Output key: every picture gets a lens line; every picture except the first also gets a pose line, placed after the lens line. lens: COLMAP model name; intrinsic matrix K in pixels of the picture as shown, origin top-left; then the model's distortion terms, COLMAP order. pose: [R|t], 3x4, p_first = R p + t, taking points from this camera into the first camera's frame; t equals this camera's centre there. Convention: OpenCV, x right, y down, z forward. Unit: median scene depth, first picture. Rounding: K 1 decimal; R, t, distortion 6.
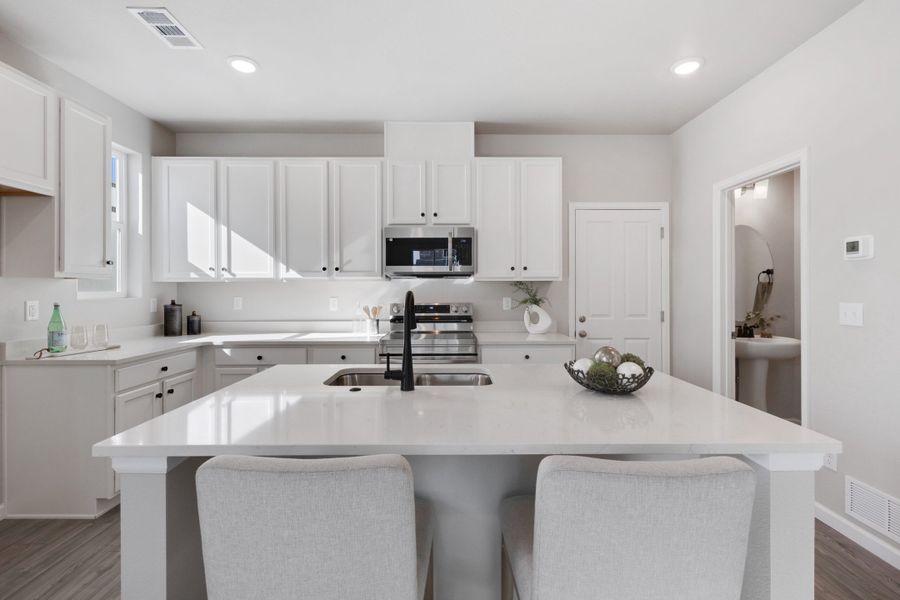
lens RADIAL K [[402.5, 0, 451.3], [0, 402.5, 288.0], [0, 0, 1]] dist [0.001282, 0.000534]
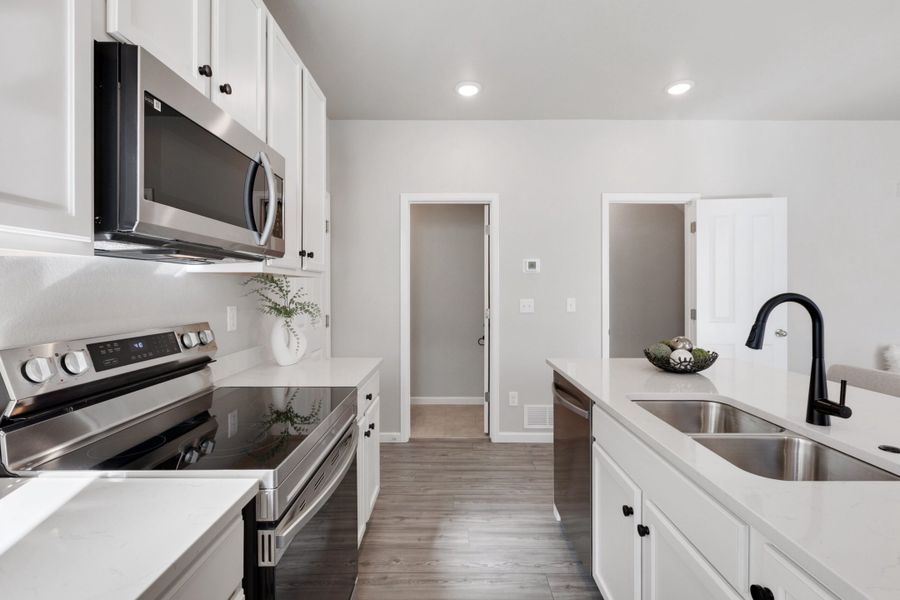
lens RADIAL K [[410.2, 0, 451.7], [0, 410.2, 292.5], [0, 0, 1]] dist [0.003023, 0.000234]
pose [[0.010950, -0.003635, 0.999933, -0.415187], [-0.003652, 0.999987, 0.003676, 0.003445], [-0.999933, -0.003692, 0.010936, 0.785844]]
